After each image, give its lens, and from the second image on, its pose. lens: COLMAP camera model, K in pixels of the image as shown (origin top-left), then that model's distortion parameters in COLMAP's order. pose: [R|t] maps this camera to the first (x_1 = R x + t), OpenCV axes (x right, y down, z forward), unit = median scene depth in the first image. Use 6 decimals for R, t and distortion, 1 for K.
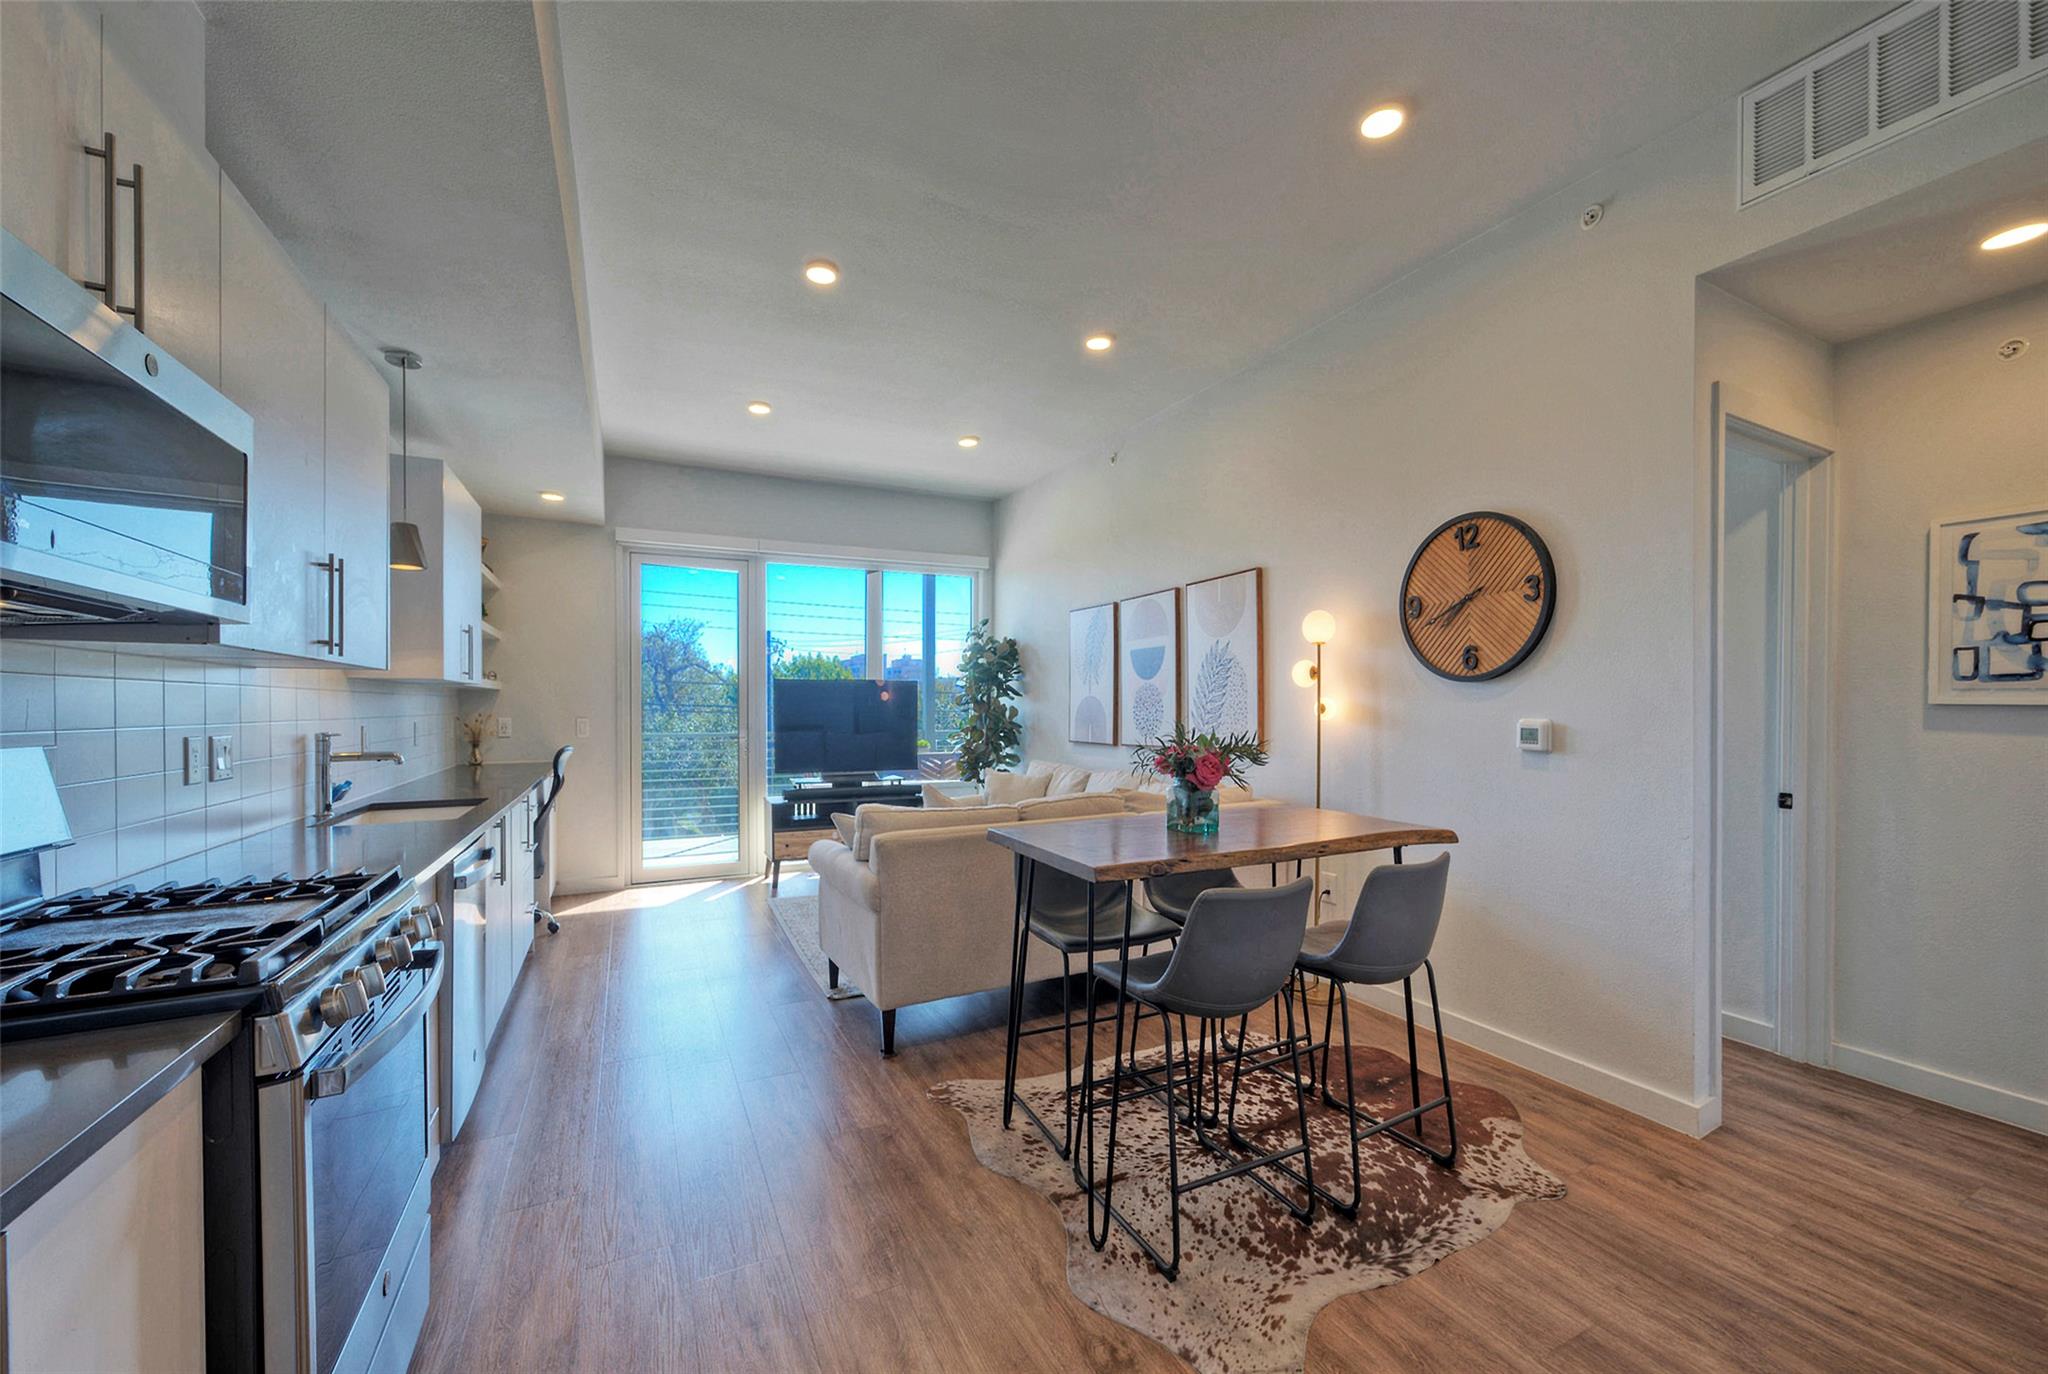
lens RADIAL K [[765.9, 0, 1033.7], [0, 765.9, 694.5], [0, 0, 1]] dist [-0.001441, -0.000102]
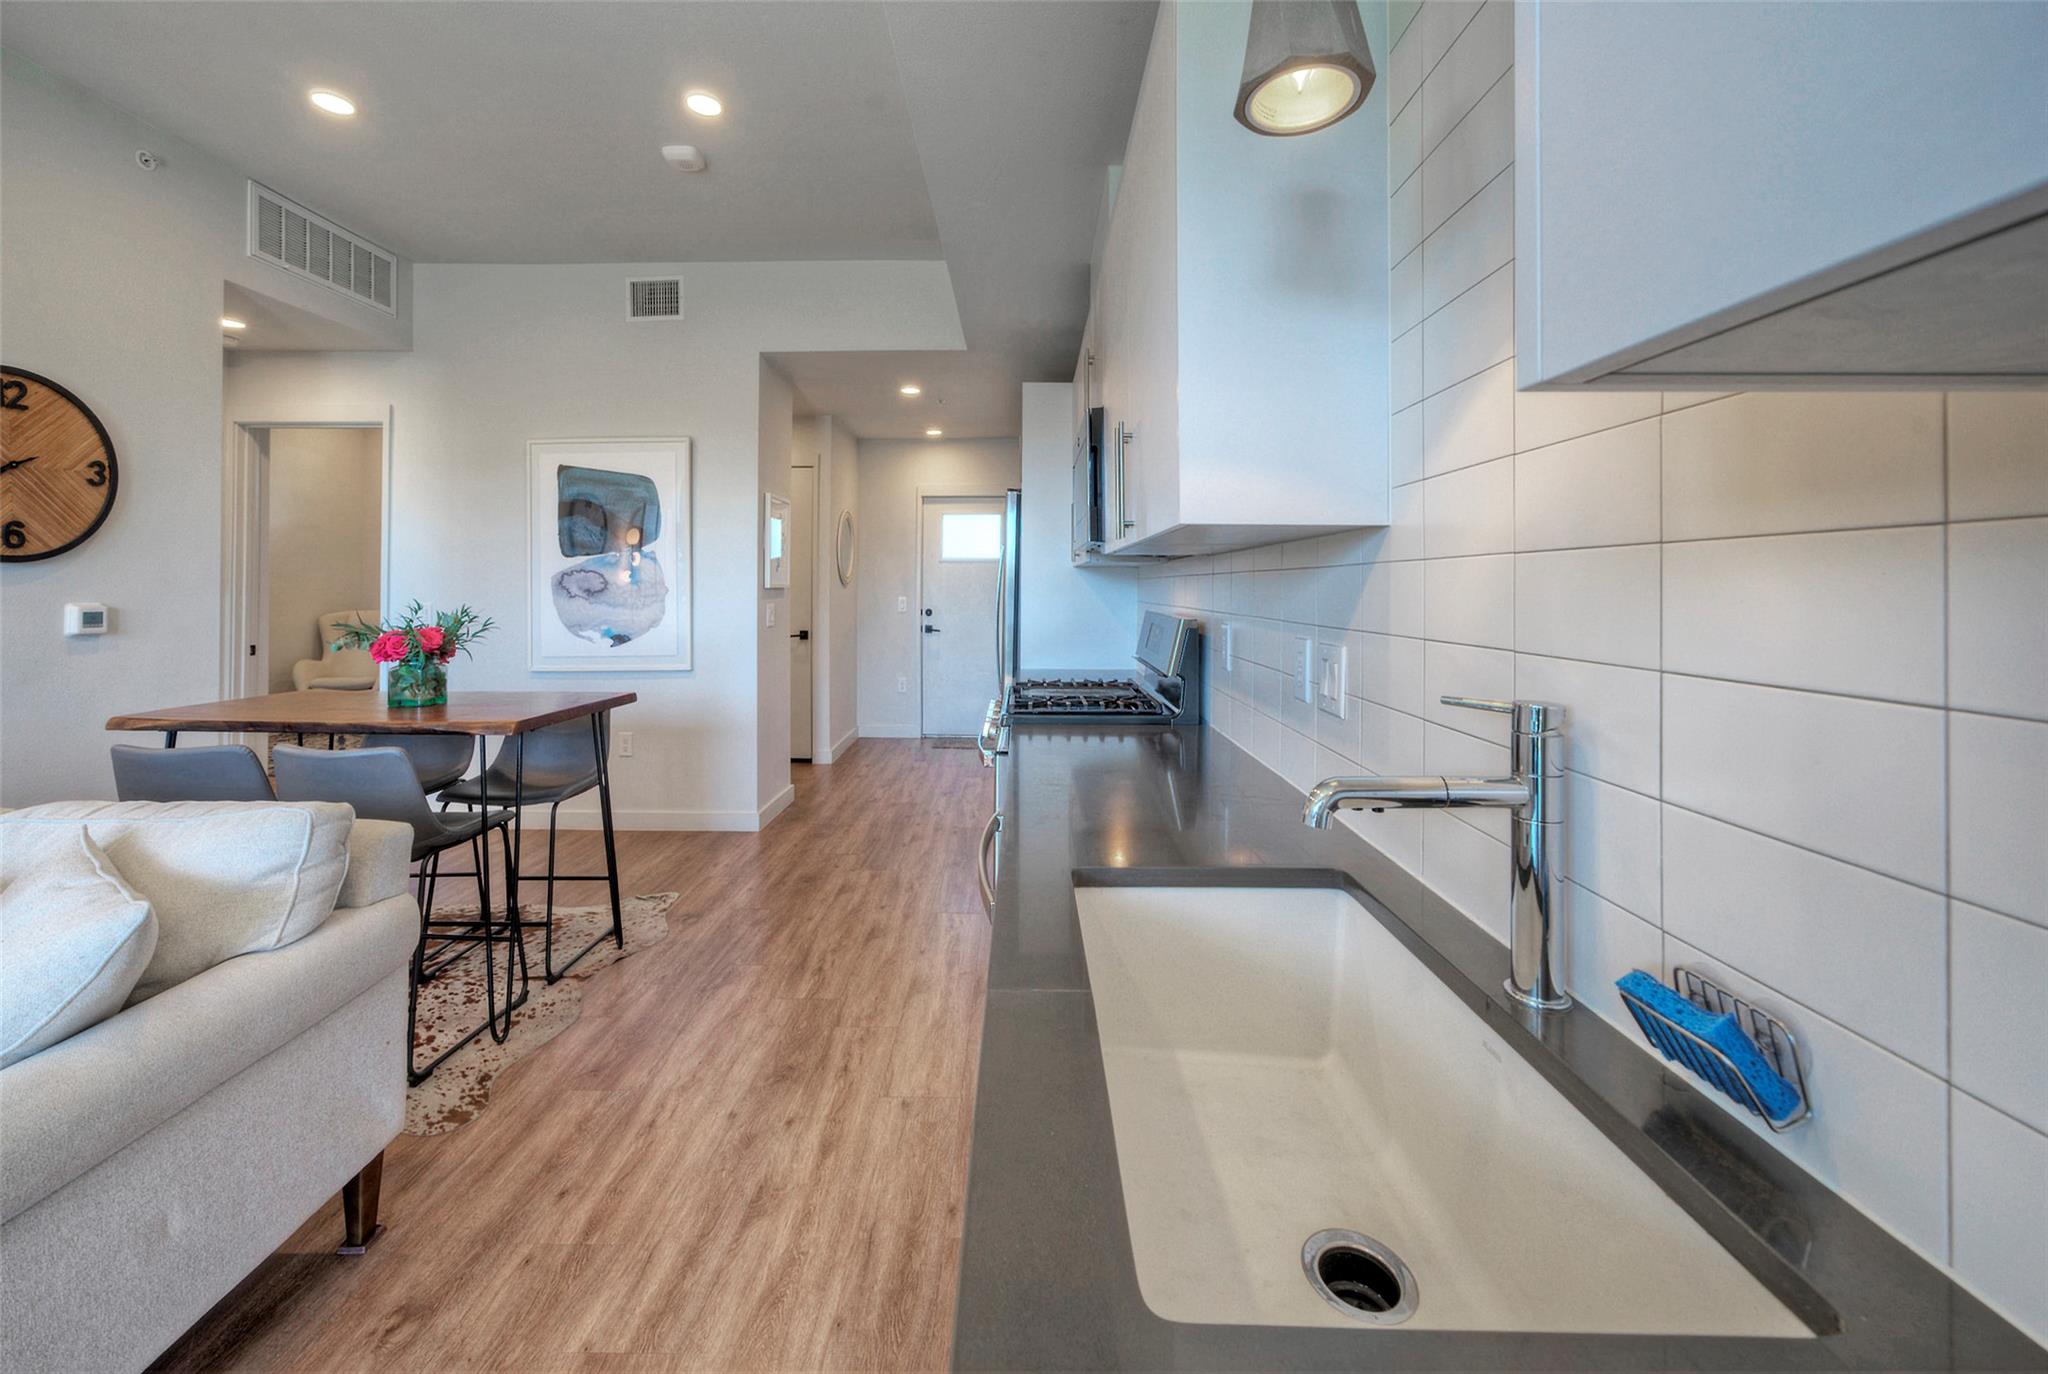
lens RADIAL K [[770.0, 0, 996.6], [0, 770.0, 571.3], [0, 0, 1]] dist [-0.000663, -0.000021]
pose [[-0.871081, 0.008982, 0.491057, -0.458078], [-0.006350, 0.999543, -0.029546, 0.007068], [-0.491098, -0.028855, -0.870626, 0.666969]]
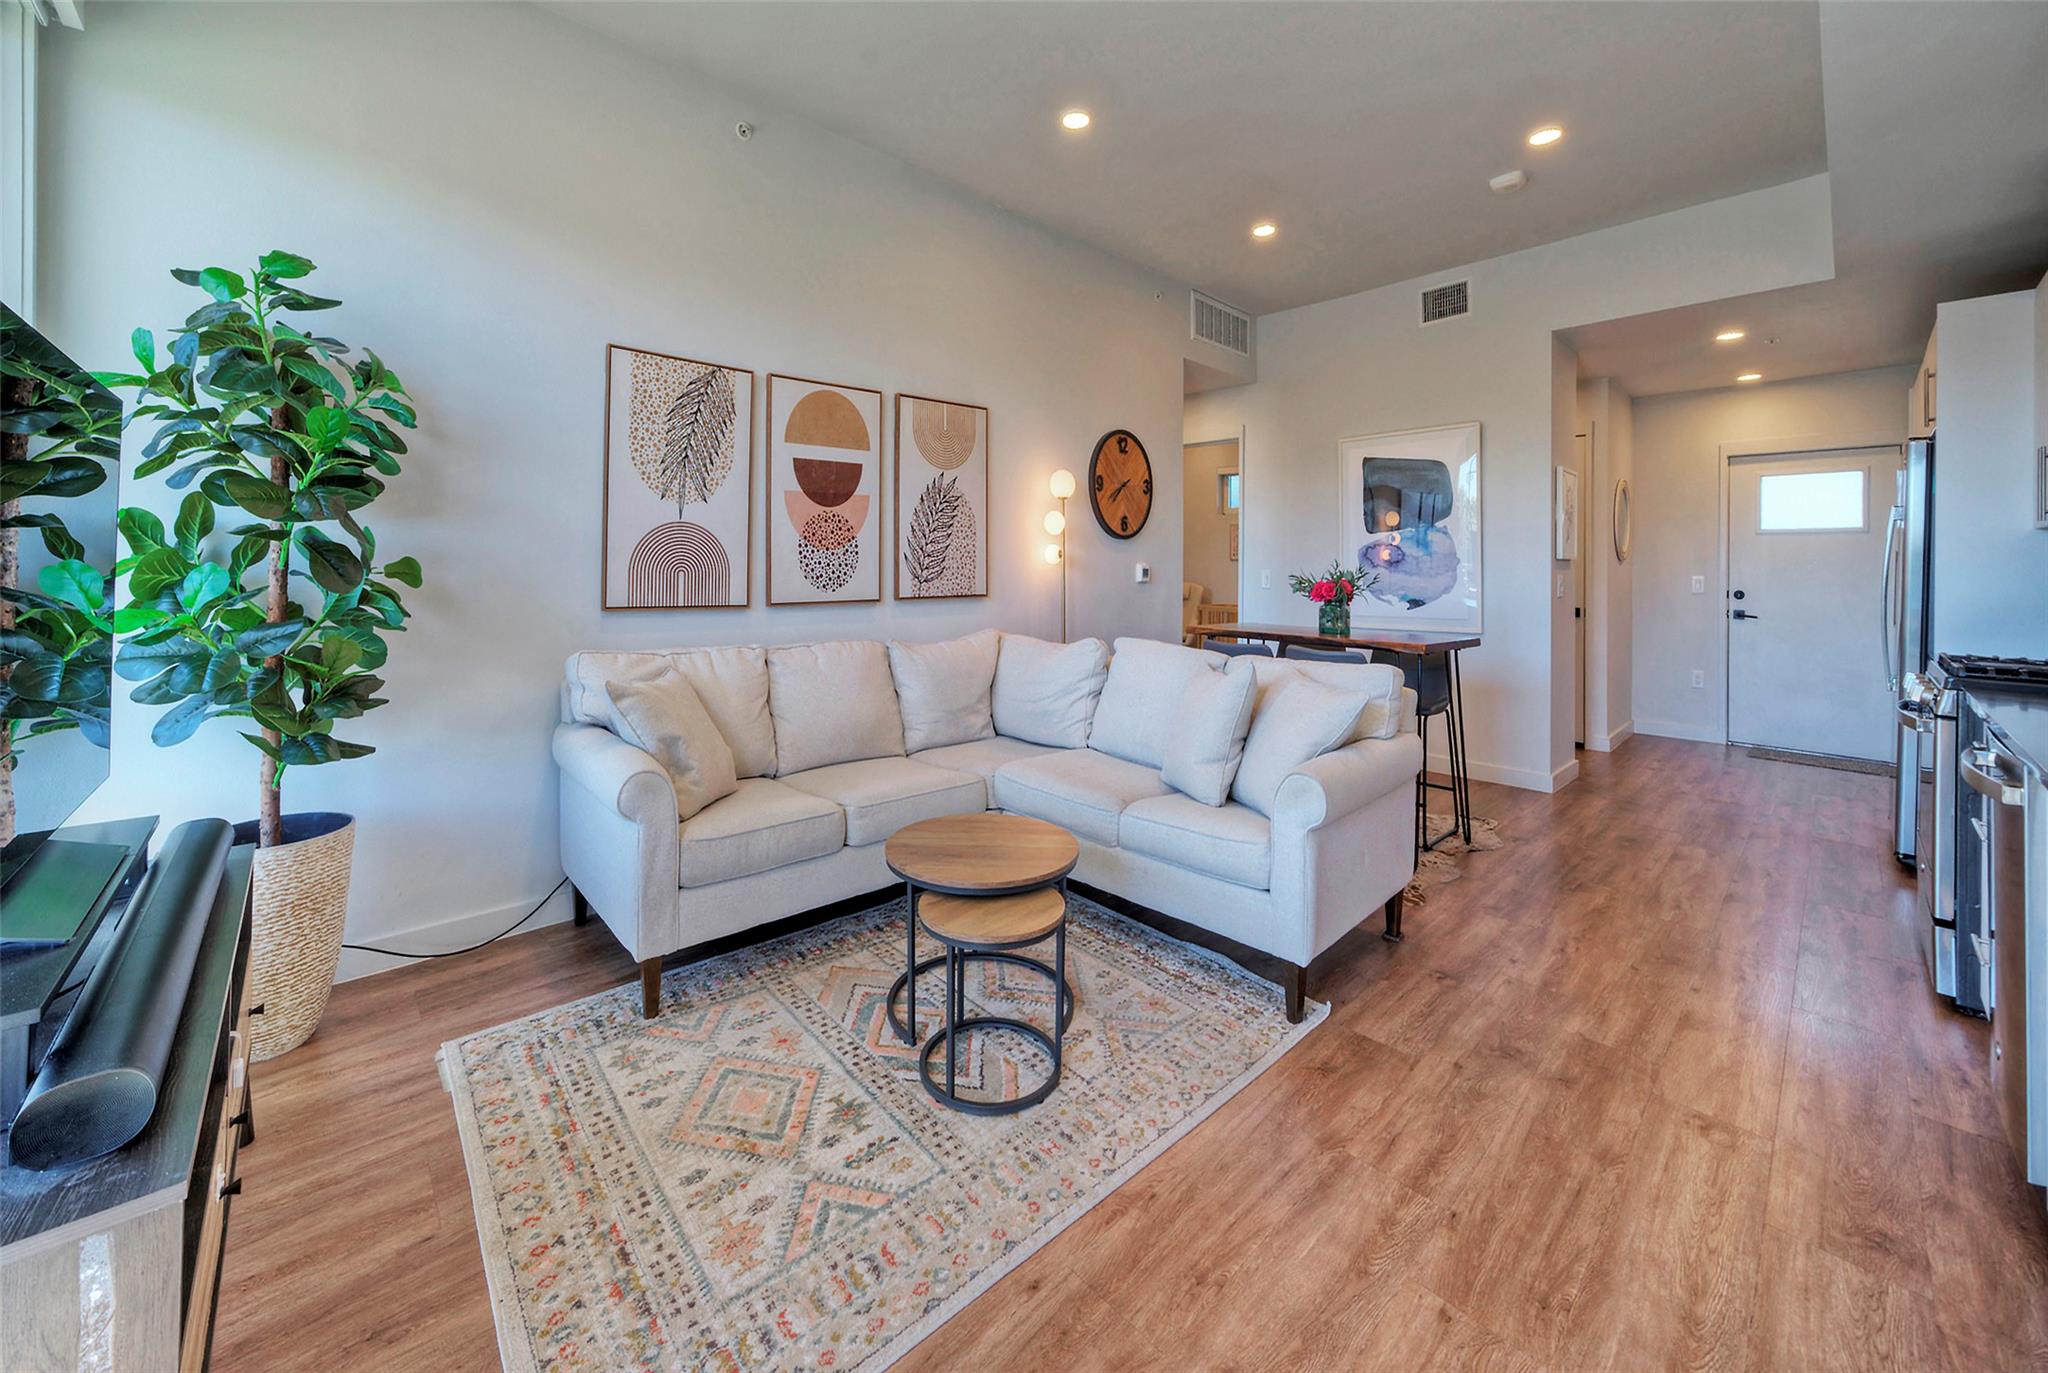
lens RADIAL K [[798.4, 0, 1022.5], [0, 798.4, 561.8], [0, 0, 1]] dist [-0.016977, 0.006513]
pose [[-0.272622, 0.006917, 0.962096, -0.529459], [-0.019699, 0.999724, -0.012770, 0.032287], [-0.961919, -0.022433, -0.272411, 0.918713]]
